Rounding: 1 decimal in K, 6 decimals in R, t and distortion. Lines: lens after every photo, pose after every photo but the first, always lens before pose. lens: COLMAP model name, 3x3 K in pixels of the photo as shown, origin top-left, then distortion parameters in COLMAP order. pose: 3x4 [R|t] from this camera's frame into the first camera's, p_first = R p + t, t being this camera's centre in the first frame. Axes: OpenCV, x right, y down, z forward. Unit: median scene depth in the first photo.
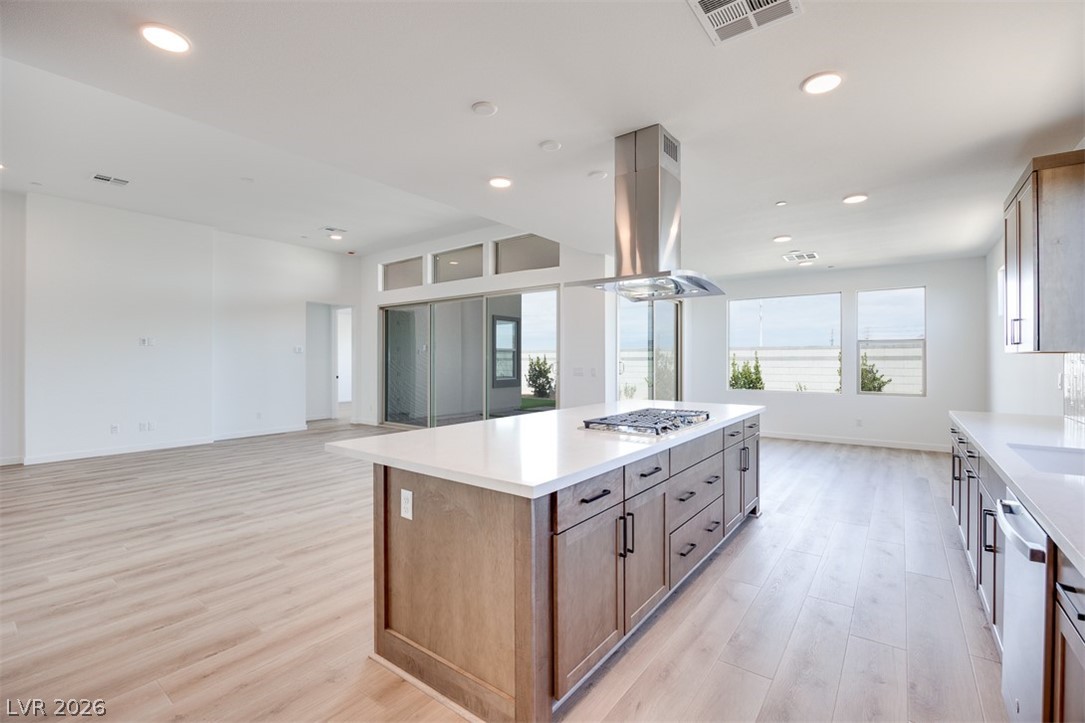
lens RADIAL K [[497.7, 0, 552.8], [0, 497.7, 361.2], [0, 0, 1]] dist [-0.003657, -0.002960]
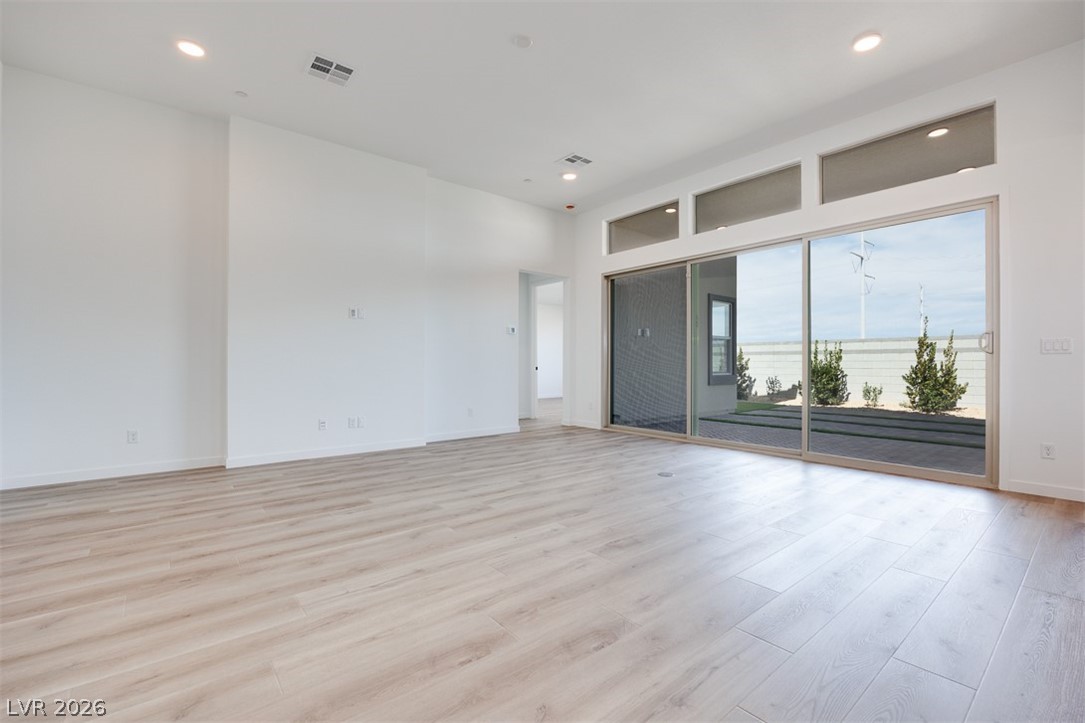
lens RADIAL K [[481.1, 0, 535.8], [0, 481.1, 367.0], [0, 0, 1]] dist [-0.013554, -0.000084]
pose [[0.971762, 0.003028, -0.235945, -0.274831], [-0.002691, 0.999995, 0.001748, 0.031717], [0.235949, -0.001063, 0.971765, 0.250541]]
